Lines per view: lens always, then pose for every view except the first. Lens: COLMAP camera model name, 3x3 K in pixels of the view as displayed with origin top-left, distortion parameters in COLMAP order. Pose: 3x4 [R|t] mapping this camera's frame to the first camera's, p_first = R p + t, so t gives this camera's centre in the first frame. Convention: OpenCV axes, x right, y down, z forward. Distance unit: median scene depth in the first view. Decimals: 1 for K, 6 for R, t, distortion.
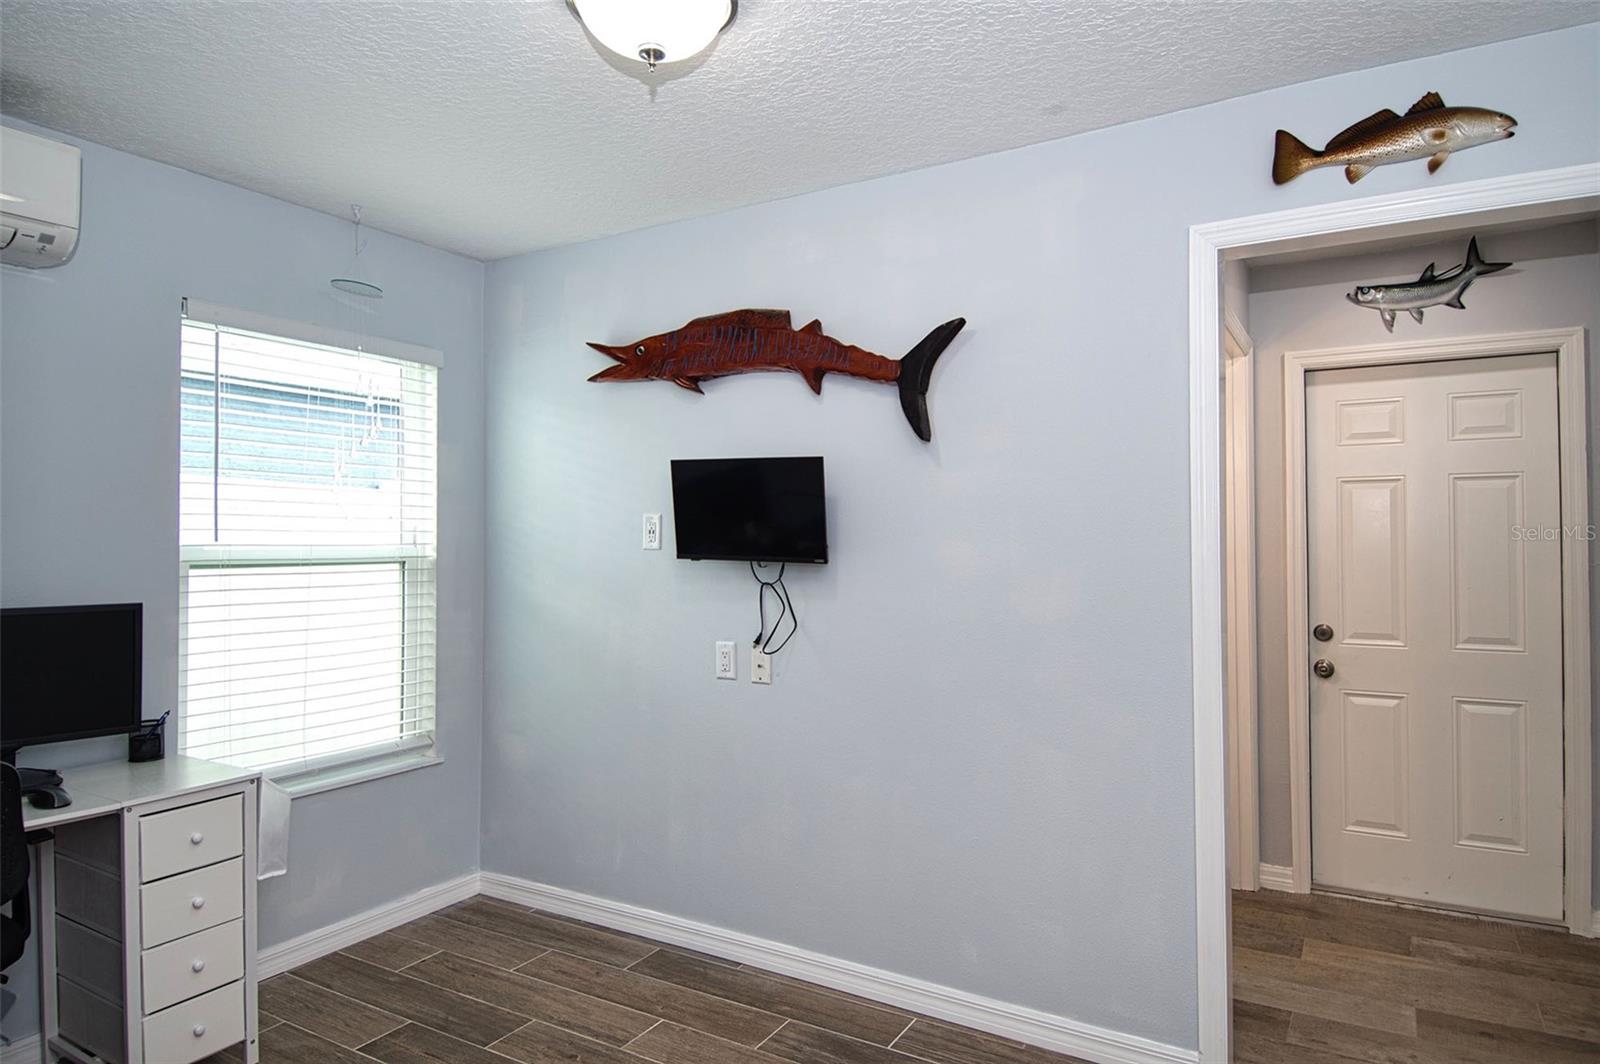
lens RADIAL K [[952.0, 0, 804.9], [0, 952.0, 522.7], [0, 0, 1]] dist [0.060330, -0.065708]
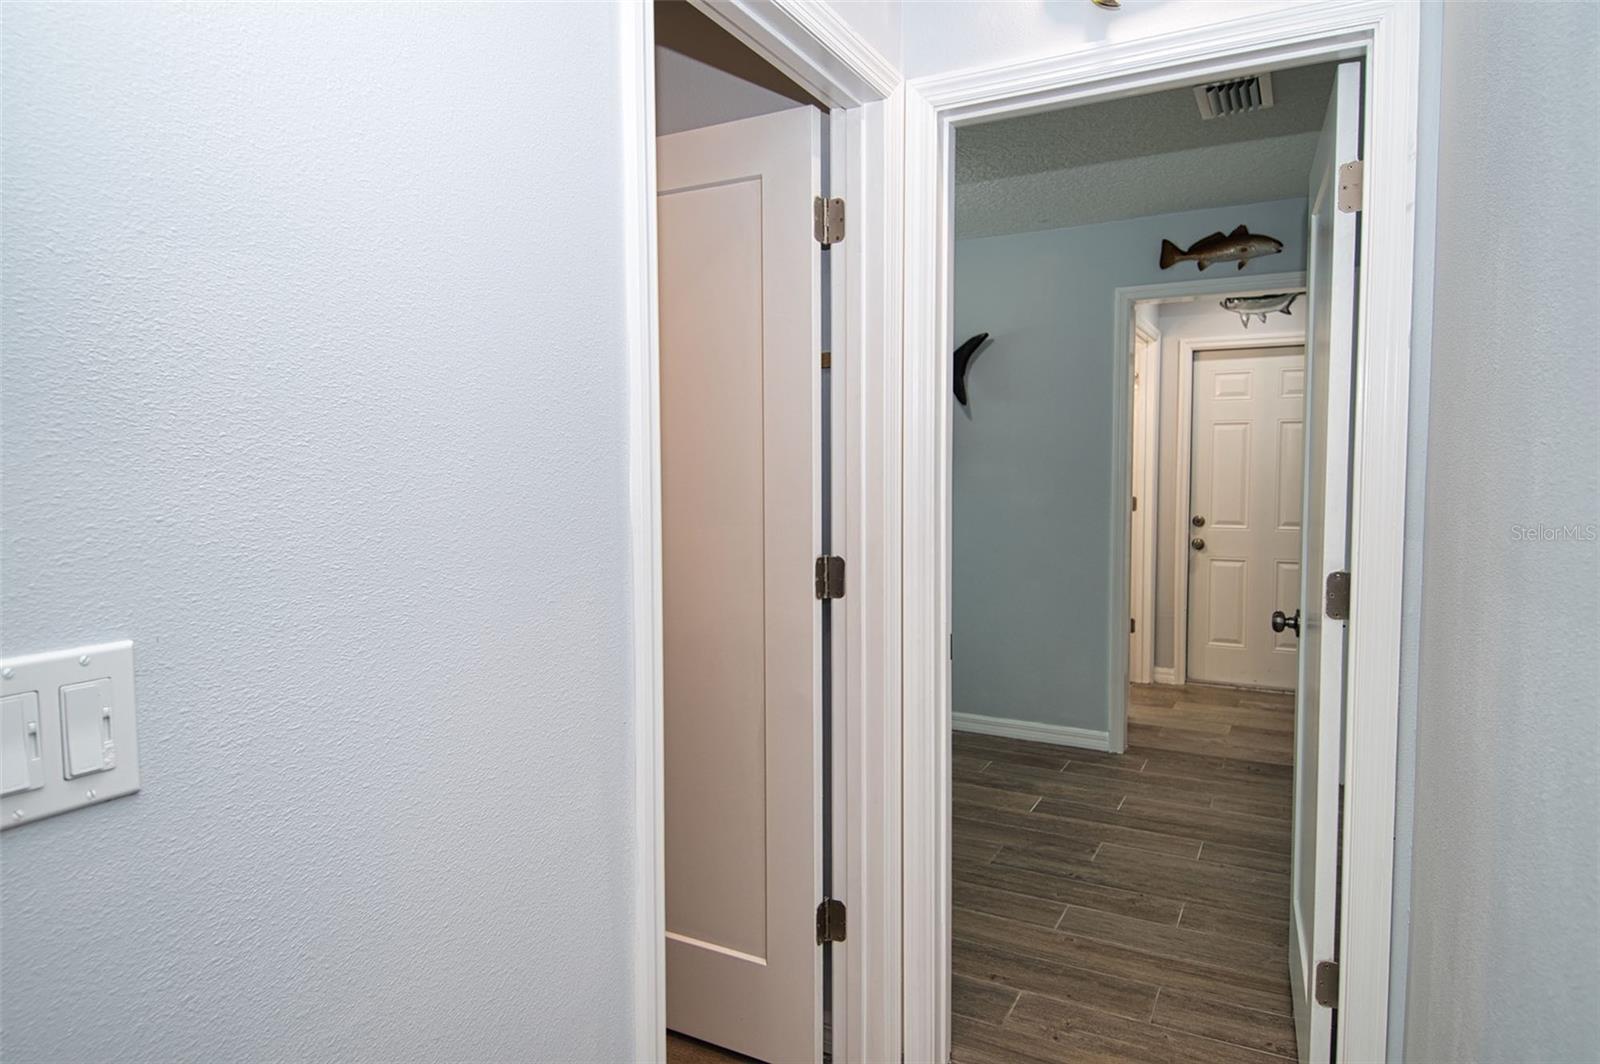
lens RADIAL K [[952.0, 0, 804.9], [0, 952.0, 522.7], [0, 0, 1]] dist [0.060330, -0.065708]
pose [[0.998616, -0.004283, 0.052420, -0.177677], [0.000113, 0.996850, 0.079311, -0.006768], [-0.052594, -0.079195, 0.995471, -0.506404]]
